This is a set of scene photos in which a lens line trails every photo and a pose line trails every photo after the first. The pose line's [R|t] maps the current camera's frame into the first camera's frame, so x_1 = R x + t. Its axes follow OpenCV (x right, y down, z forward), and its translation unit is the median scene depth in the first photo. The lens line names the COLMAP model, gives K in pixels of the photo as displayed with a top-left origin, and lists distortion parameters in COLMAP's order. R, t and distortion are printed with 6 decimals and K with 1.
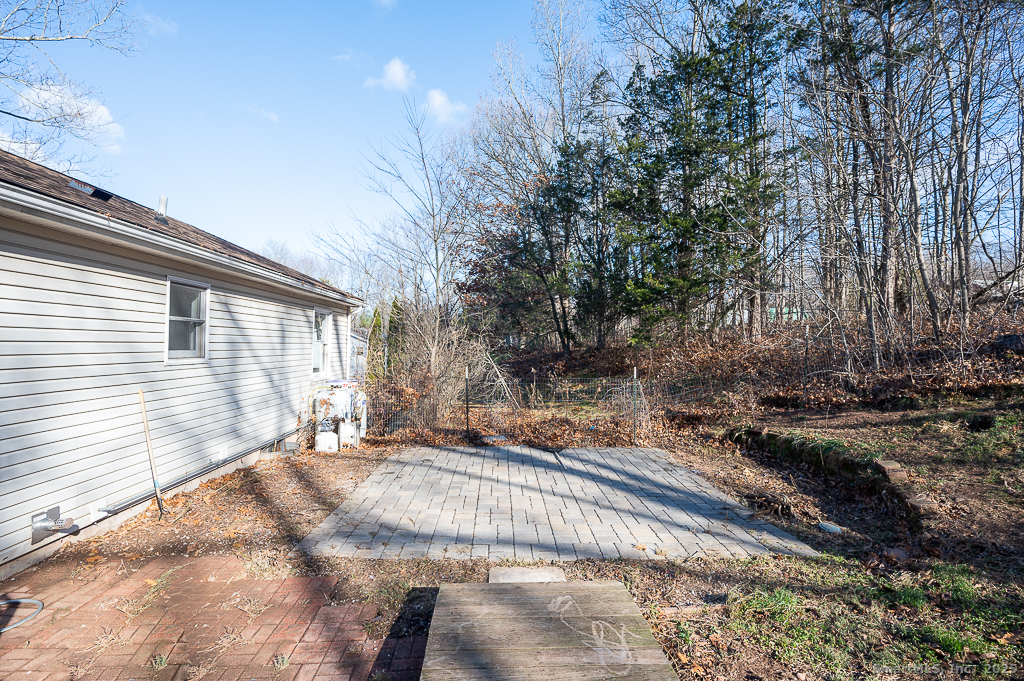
lens RADIAL K [[465.0, 0, 511.3], [0, 465.0, 342.3], [0, 0, 1]] dist [-0.004280, 0.001144]
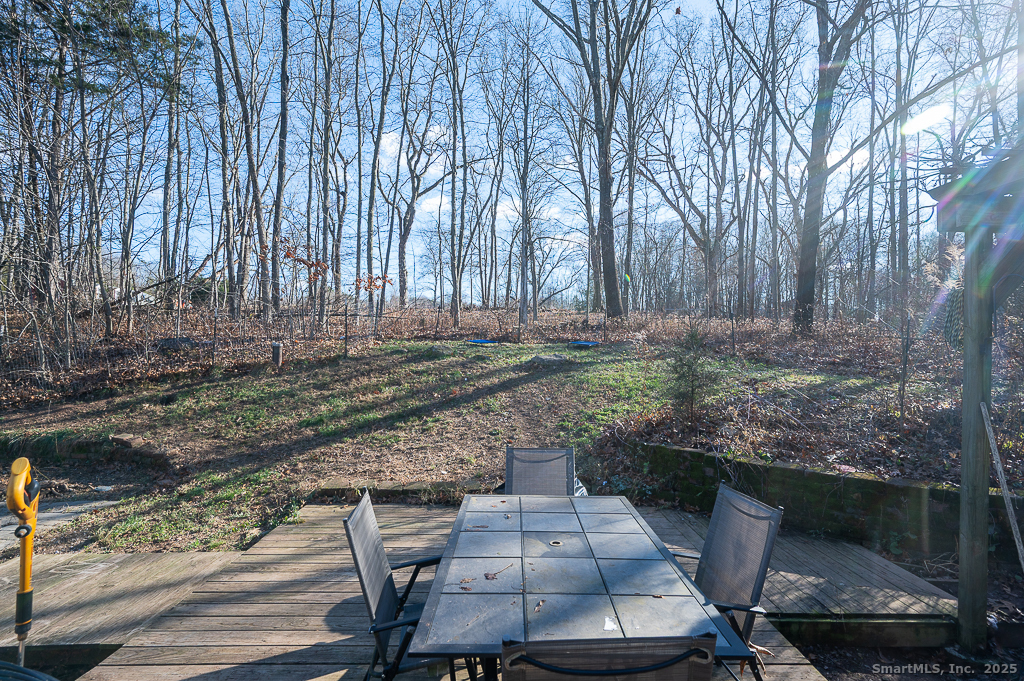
lens RADIAL K [[465.0, 0, 514.1], [0, 465.0, 349.1], [0, 0, 1]] dist [-0.004280, 0.001144]
pose [[0.009704, -0.000484, 0.999953, -0.686347], [-0.017641, 0.999844, 0.000655, -0.007162], [-0.999797, -0.017647, 0.009694, -0.158969]]
